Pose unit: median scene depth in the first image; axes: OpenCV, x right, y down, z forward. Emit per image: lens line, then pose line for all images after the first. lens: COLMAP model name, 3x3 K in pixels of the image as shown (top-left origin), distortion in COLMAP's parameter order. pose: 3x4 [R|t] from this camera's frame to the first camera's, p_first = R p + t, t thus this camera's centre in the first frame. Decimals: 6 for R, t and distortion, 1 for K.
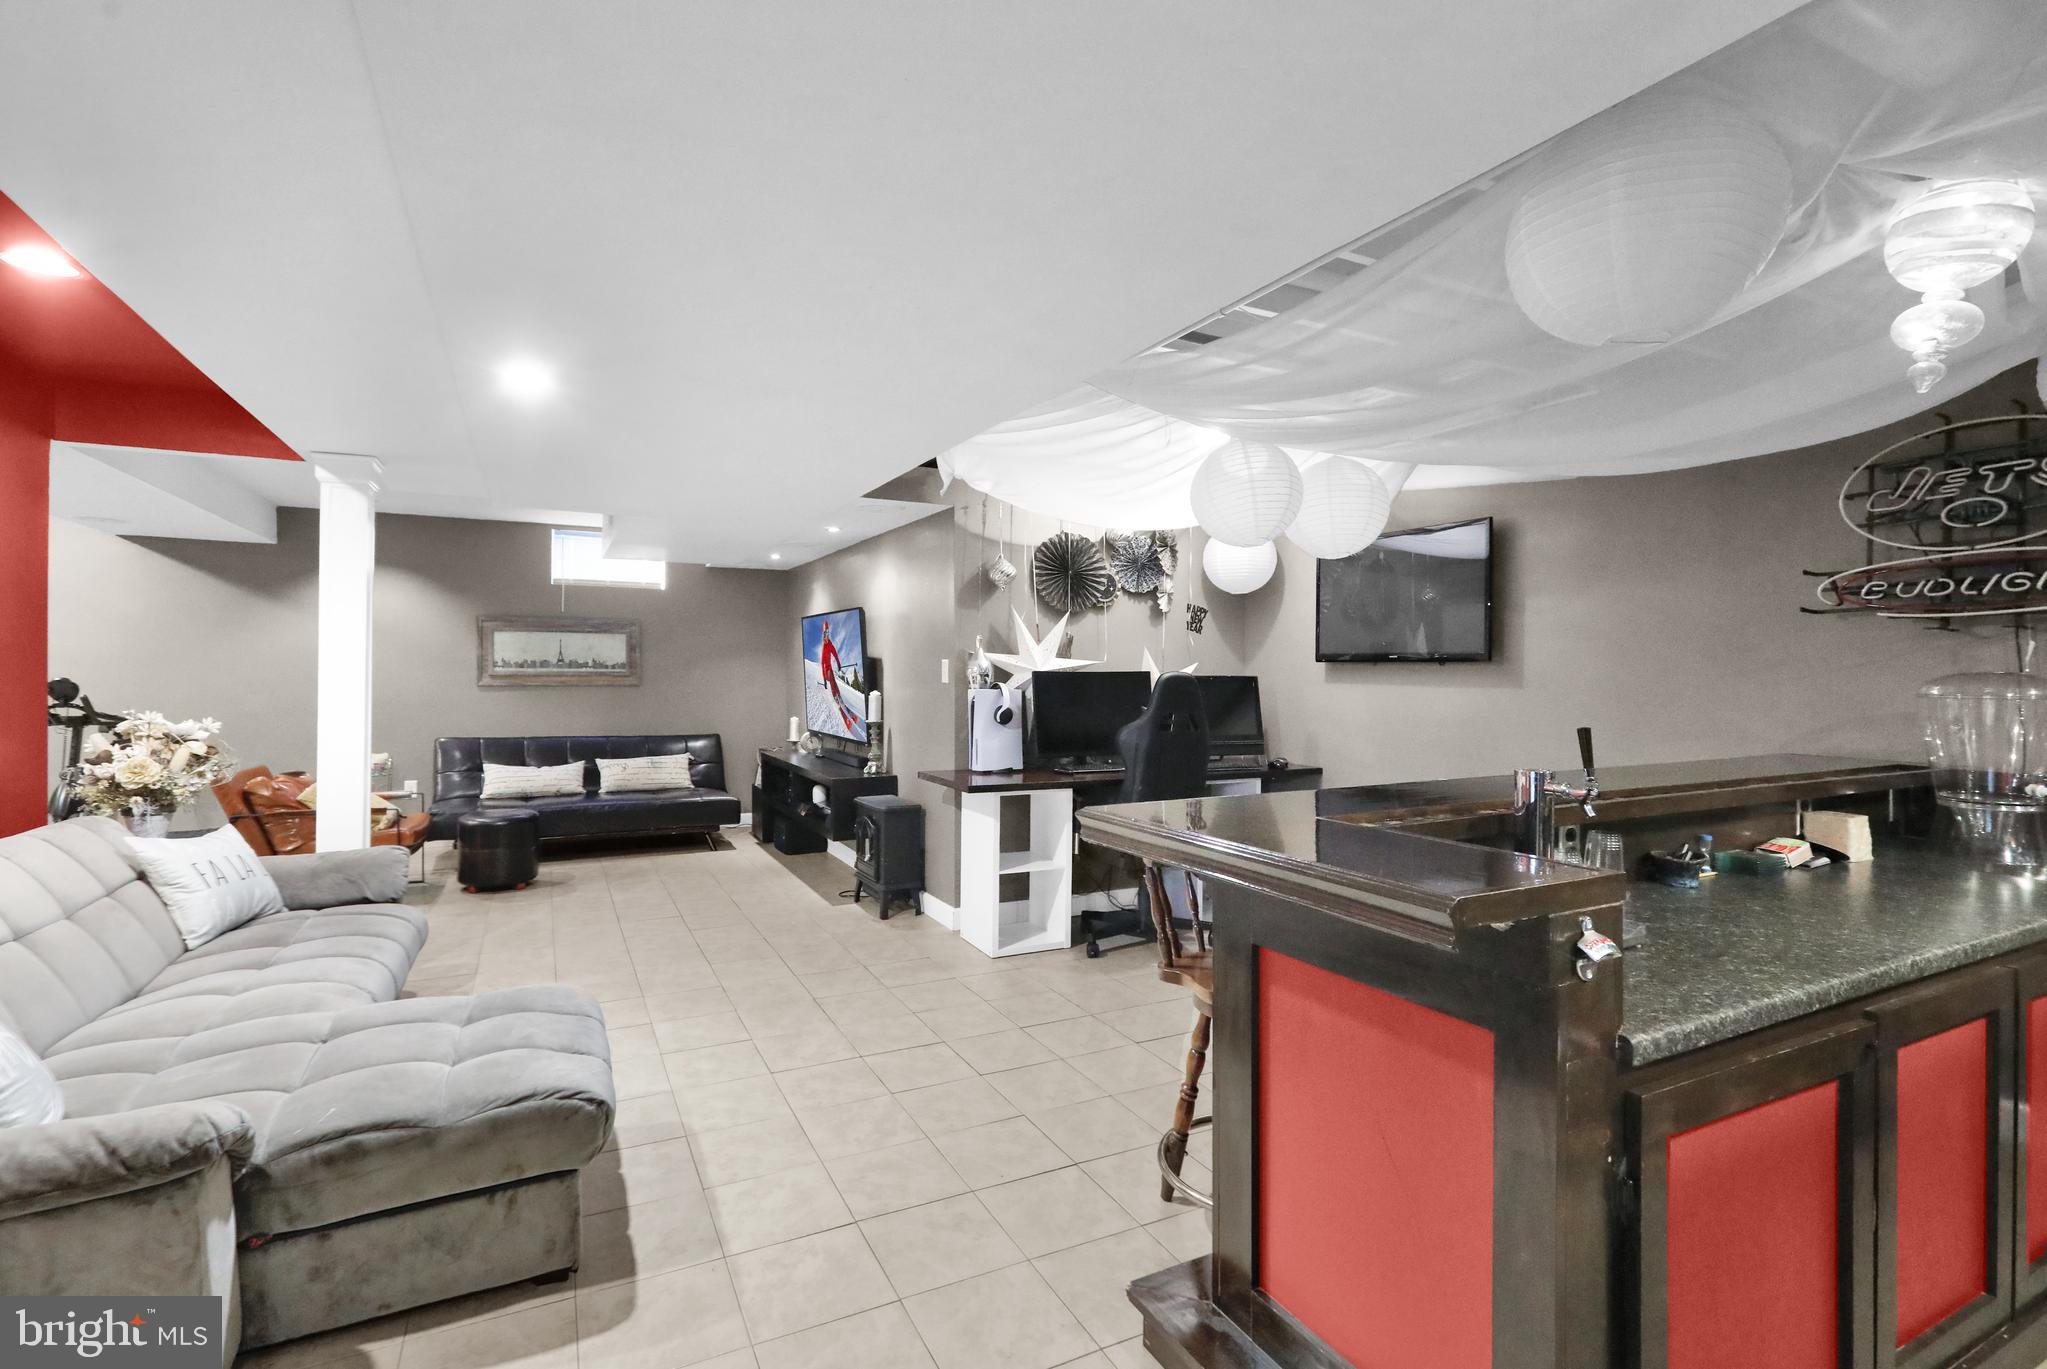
lens RADIAL K [[938.1, 0, 1014.4], [0, 938.1, 653.0], [0, 0, 1]] dist [0.000857, 0.000427]
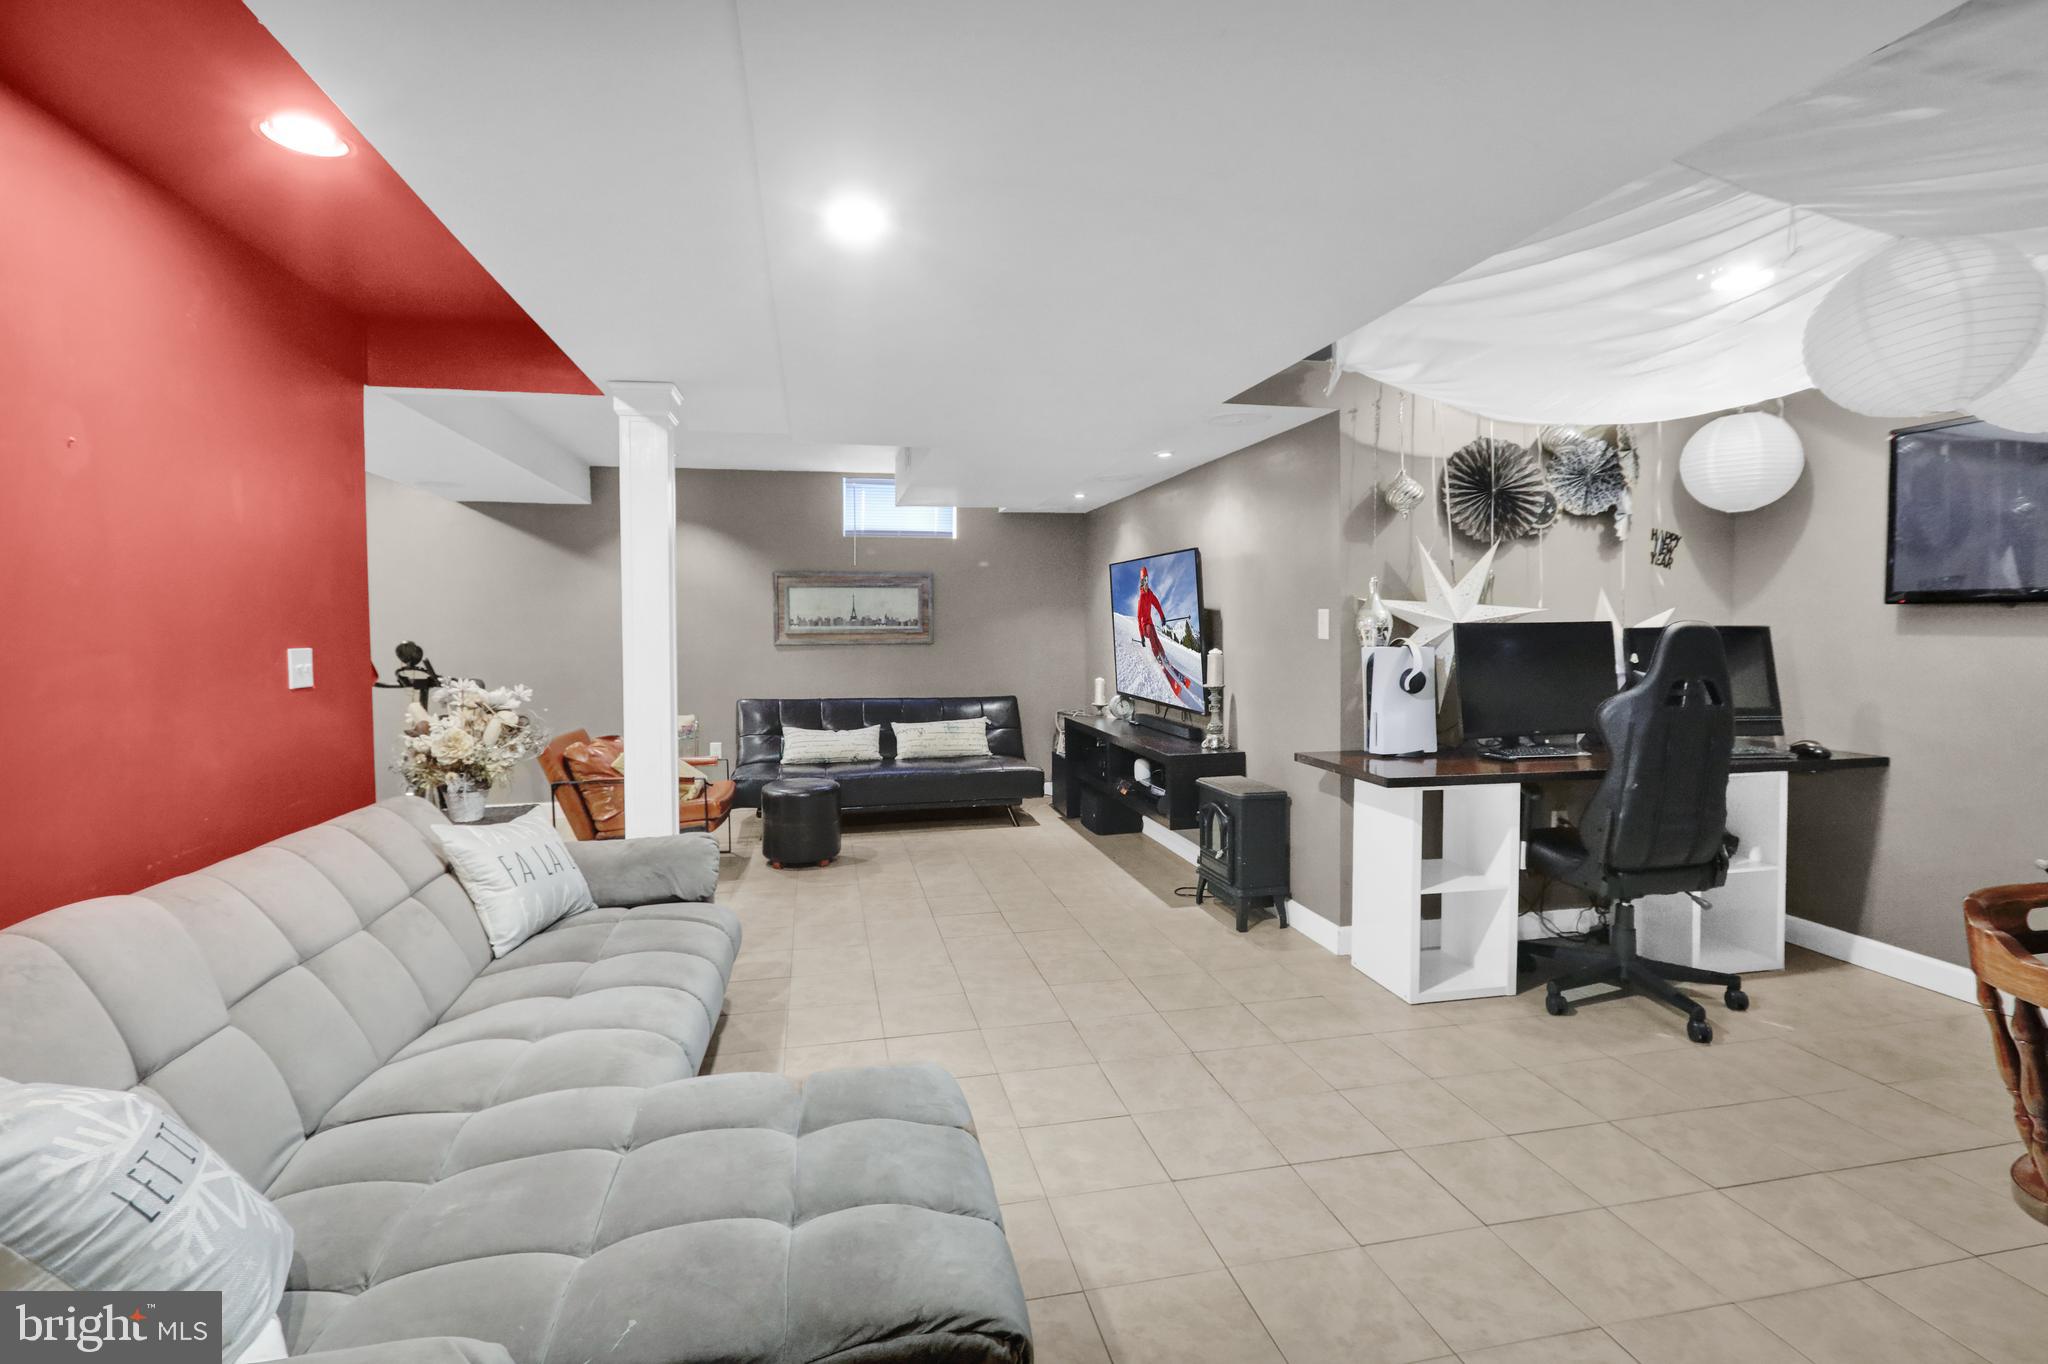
lens RADIAL K [[962.0, 0, 1039.9], [0, 962.0, 627.0], [0, 0, 1]] dist [-0.000708, 0.000155]
pose [[0.970923, -0.011383, -0.239123, -0.107033], [0.016659, 0.999660, 0.020055, 0.001753], [0.238814, -0.023455, 0.970782, 0.160513]]
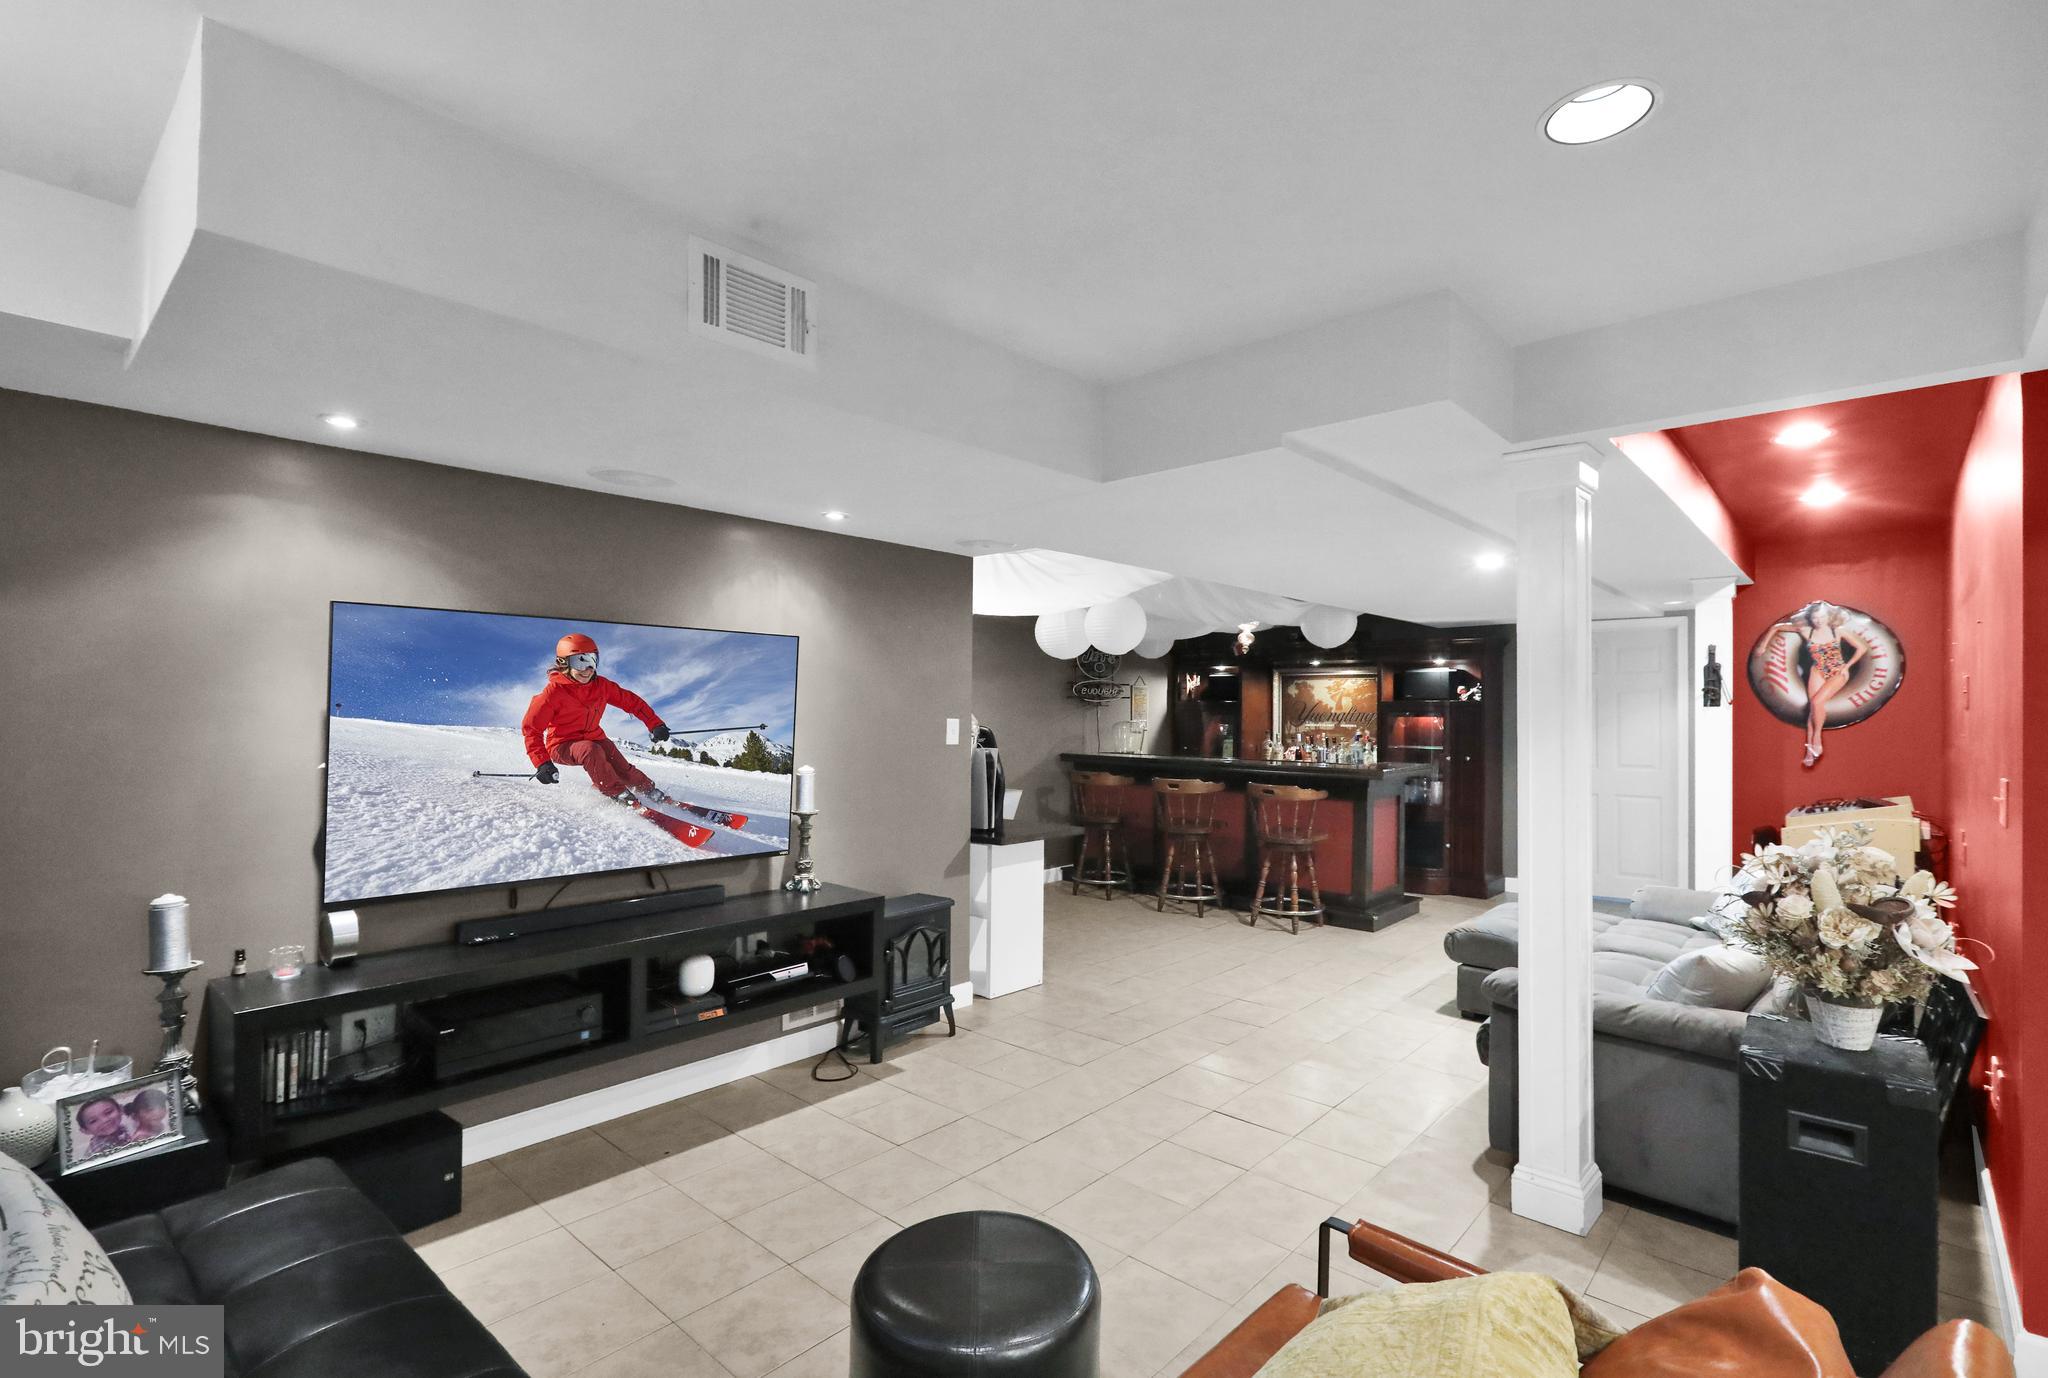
lens RADIAL K [[955.1, 0, 1035.9], [0, 955.1, 700.4], [0, 0, 1]] dist [0.000821, 0.000144]
pose [[-0.367825, -0.000948, 0.929894, -0.928754], [-0.022885, 0.999706, -0.008033, -0.004424], [-0.929613, -0.024235, -0.367739, 1.228357]]
